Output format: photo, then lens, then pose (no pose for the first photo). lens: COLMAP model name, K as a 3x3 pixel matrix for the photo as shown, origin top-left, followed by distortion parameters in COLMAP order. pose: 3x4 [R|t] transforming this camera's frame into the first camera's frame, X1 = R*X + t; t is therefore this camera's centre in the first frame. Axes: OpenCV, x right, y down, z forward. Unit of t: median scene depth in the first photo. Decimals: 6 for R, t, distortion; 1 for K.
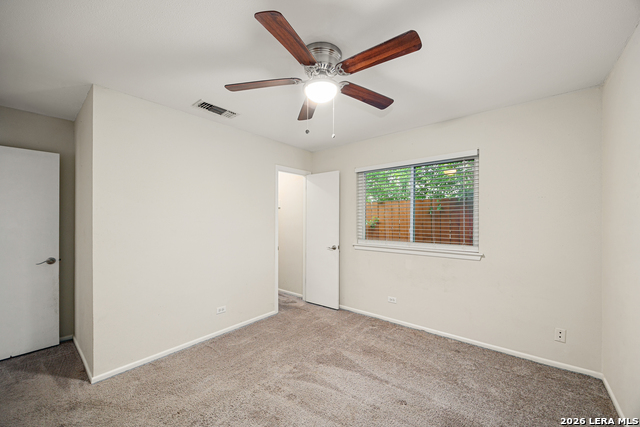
lens RADIAL K [[249.0, 0, 325.1], [0, 249.0, 214.1], [0, 0, 1]] dist [-0.001959, -0.000252]
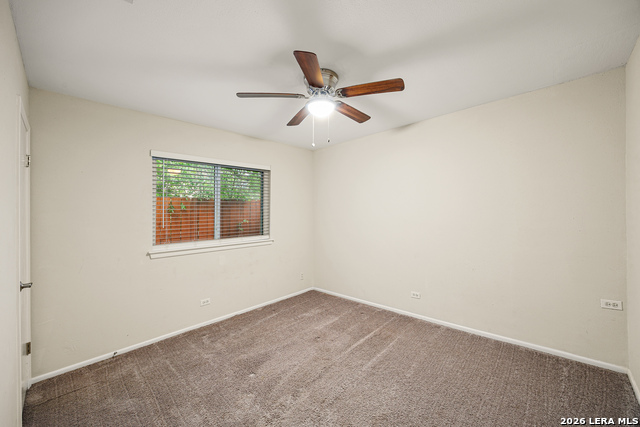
lens RADIAL K [[249.0, 0, 325.1], [0, 249.0, 214.1], [0, 0, 1]] dist [-0.001959, -0.000252]
pose [[0.076278, -0.002210, 0.997084, -0.750243], [0.011593, 0.999932, 0.001330, 0.014693], [-0.997019, 0.011458, 0.076299, 0.546125]]
